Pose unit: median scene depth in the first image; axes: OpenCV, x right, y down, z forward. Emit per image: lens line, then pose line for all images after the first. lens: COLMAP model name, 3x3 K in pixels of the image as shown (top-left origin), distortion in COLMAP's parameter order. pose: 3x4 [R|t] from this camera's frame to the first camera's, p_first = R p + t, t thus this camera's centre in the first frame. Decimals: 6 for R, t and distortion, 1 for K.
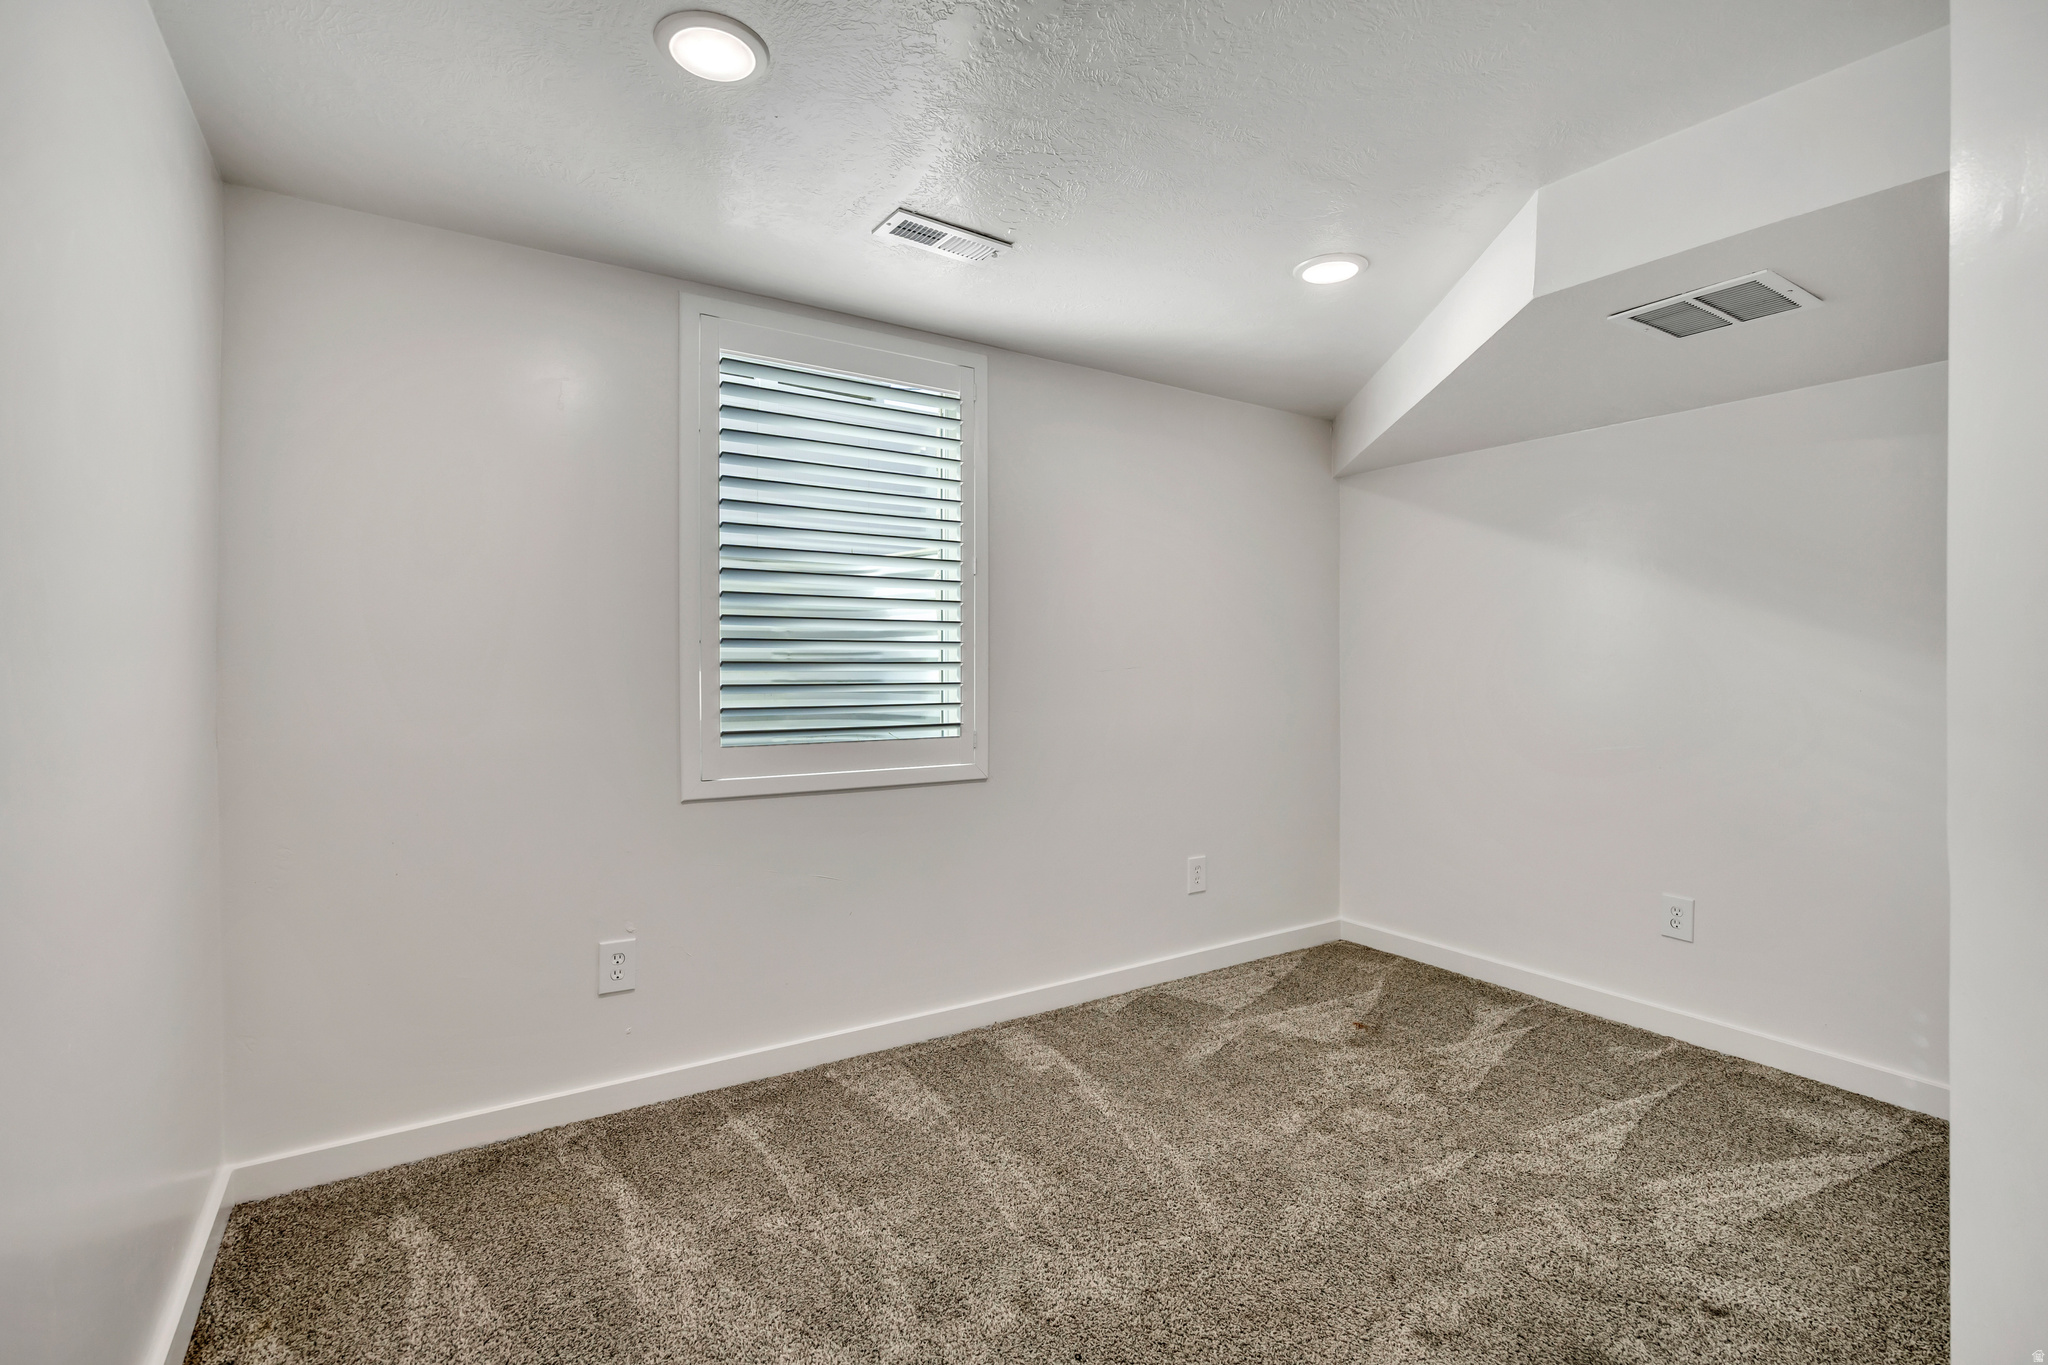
lens RADIAL K [[925.7, 0, 1024.6], [0, 925.7, 663.3], [0, 0, 1]] dist [-0.011601, 0.000446]
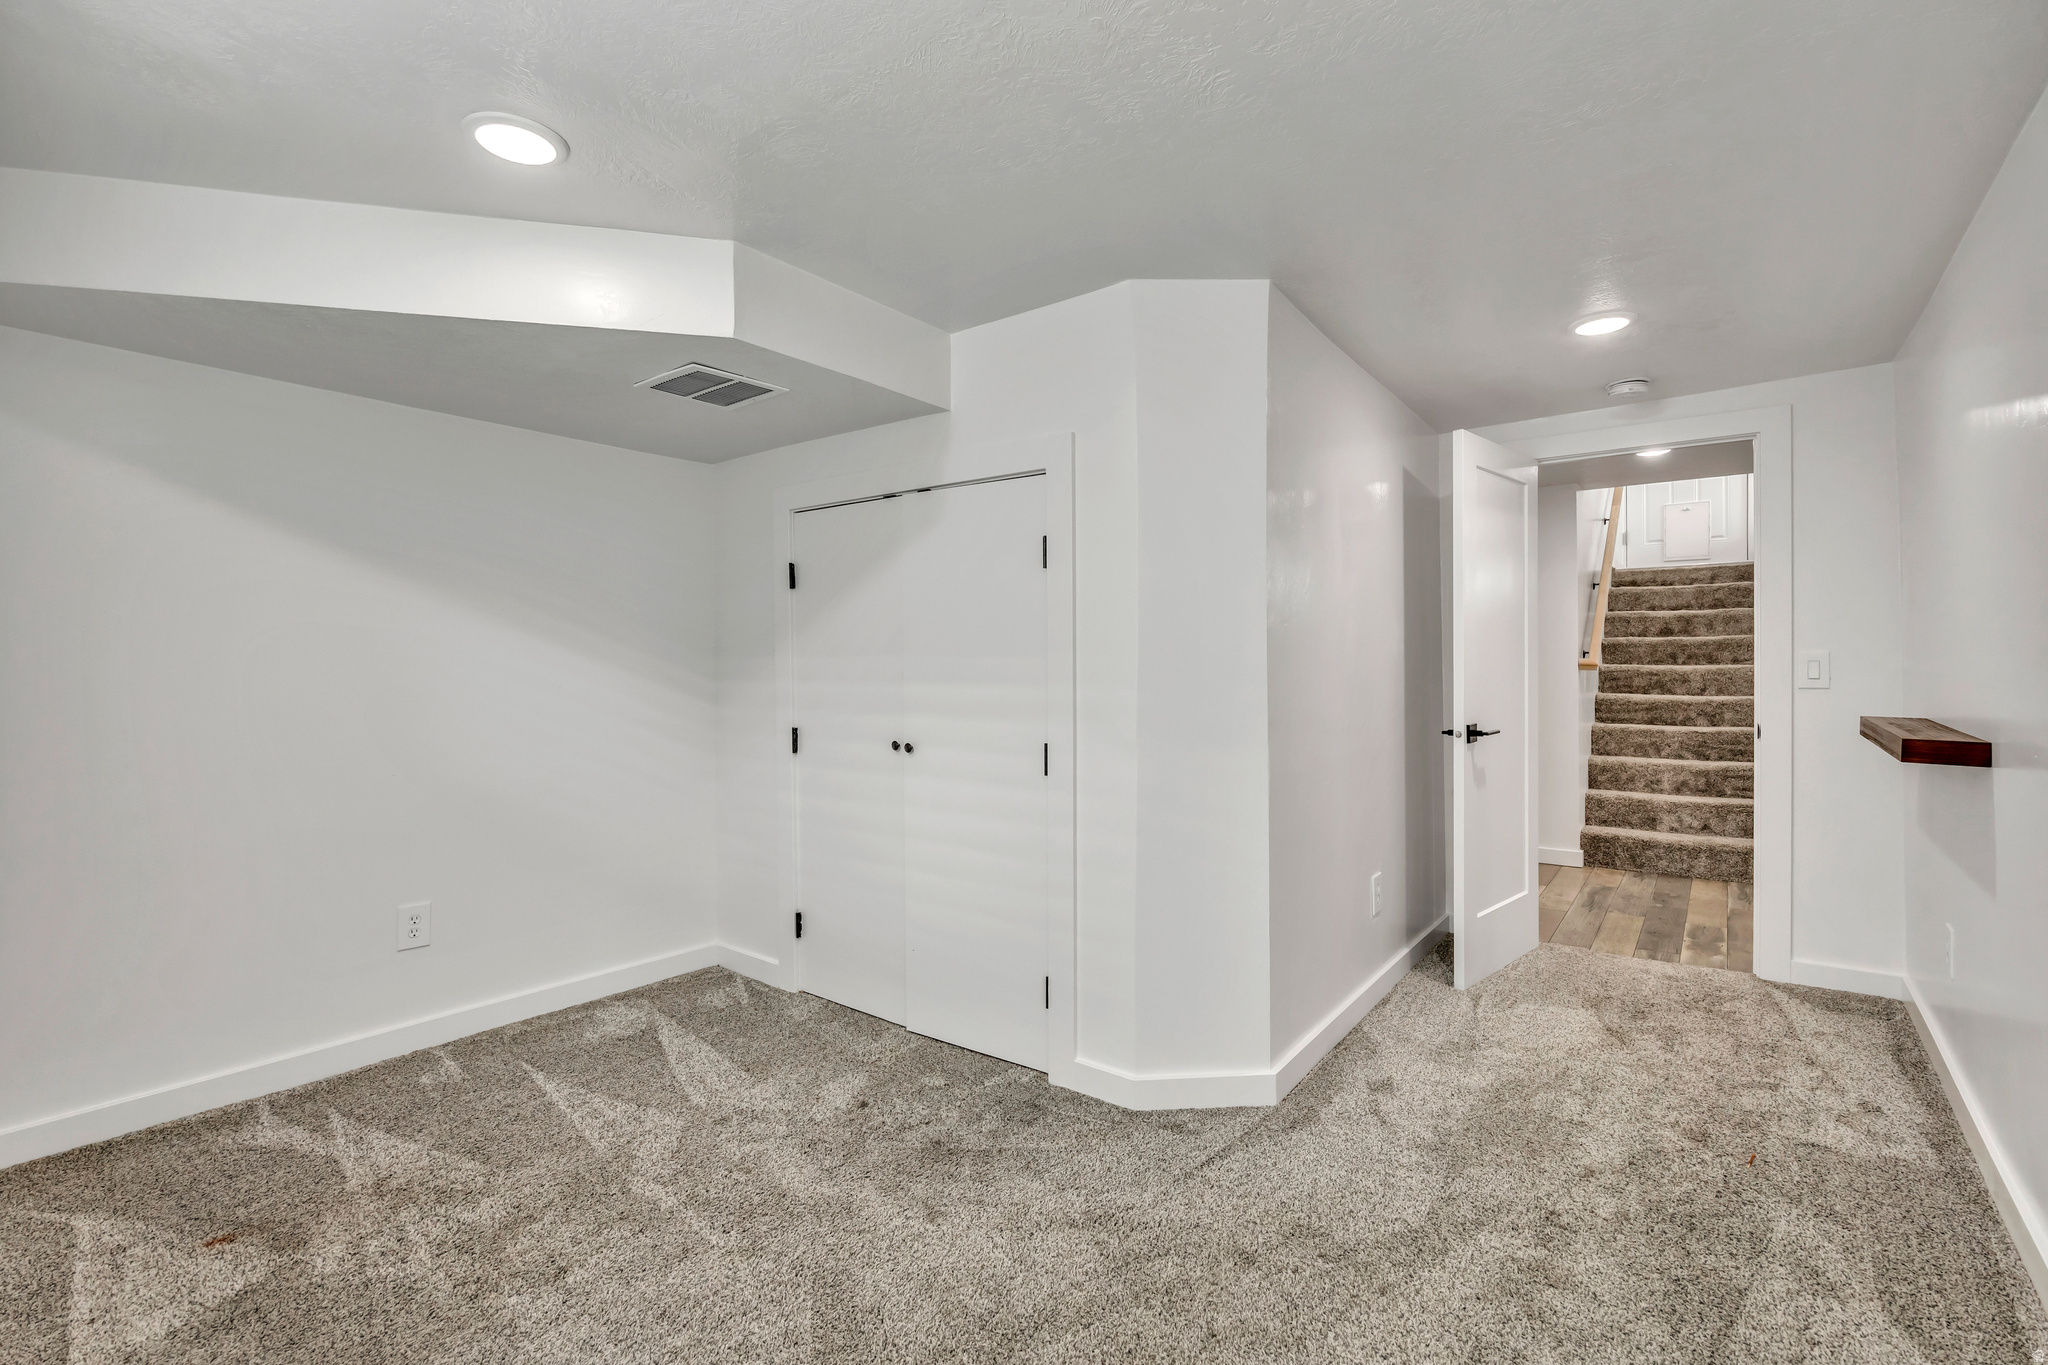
lens RADIAL K [[925.7, 0, 1024.6], [0, 925.7, 663.3], [0, 0, 1]] dist [-0.011601, 0.000446]
pose [[-0.330479, -0.001374, 0.943812, -0.469996], [-0.003101, 0.999995, 0.000370, -0.004250], [-0.943808, -0.002805, -0.330482, 0.795627]]
